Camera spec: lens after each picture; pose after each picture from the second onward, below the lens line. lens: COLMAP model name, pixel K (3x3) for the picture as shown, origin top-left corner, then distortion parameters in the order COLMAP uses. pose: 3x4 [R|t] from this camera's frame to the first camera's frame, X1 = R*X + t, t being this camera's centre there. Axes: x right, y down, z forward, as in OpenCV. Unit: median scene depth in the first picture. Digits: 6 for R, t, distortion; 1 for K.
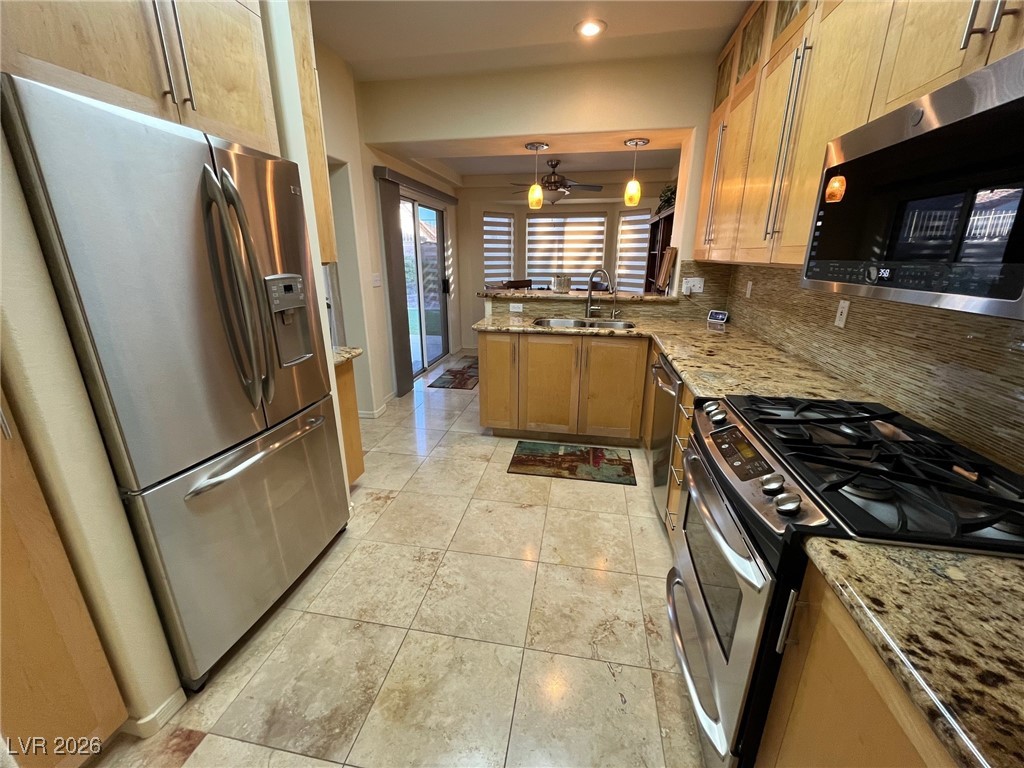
lens RADIAL K [[408.9, 0, 512.8], [0, 408.9, 382.8], [0, 0, 1]] dist [-0.001011, -0.000602]
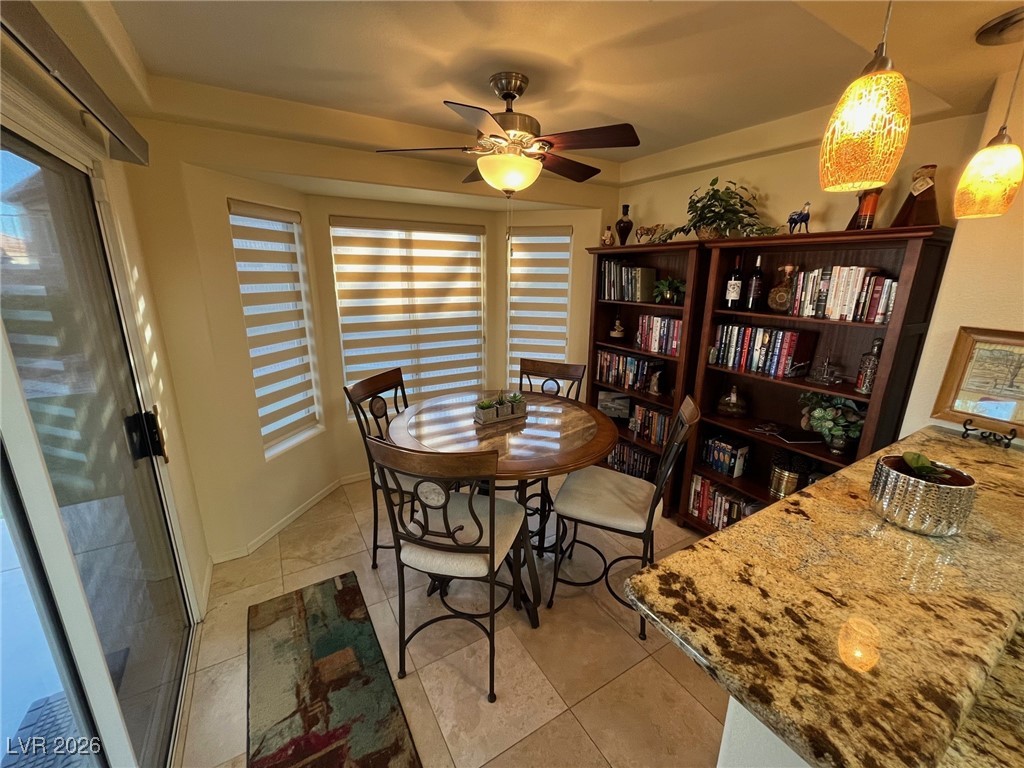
lens RADIAL K [[408.9, 0, 509.4], [0, 408.9, 383.5], [0, 0, 1]] dist [-0.001011, -0.000602]
pose [[0.750735, -0.166480, 0.639281, -0.134111], [0.189754, 0.981287, 0.032709, -0.209883], [-0.632764, 0.096751, 0.768277, 0.547307]]
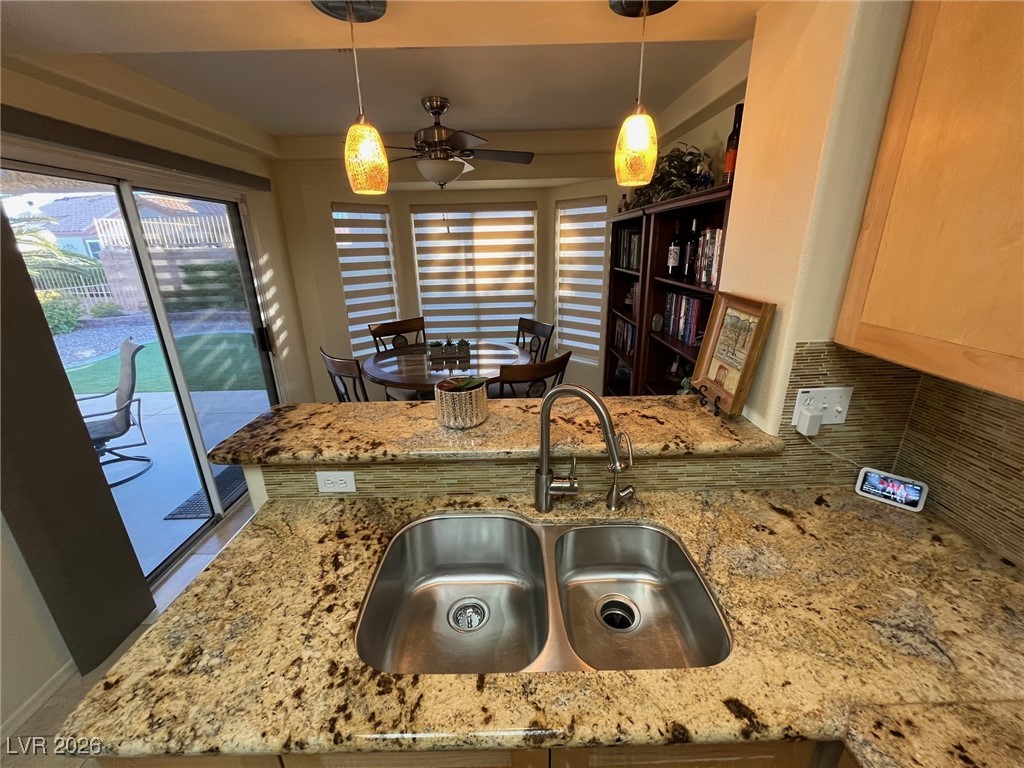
lens RADIAL K [[408.9, 0, 513.5], [0, 408.9, 381.6], [0, 0, 1]] dist [-0.001011, -0.000602]
pose [[0.981324, -0.081733, 0.174132, 0.058010], [0.078553, 0.996594, 0.025088, -0.150329], [-0.175590, -0.010941, 0.984403, 0.358011]]
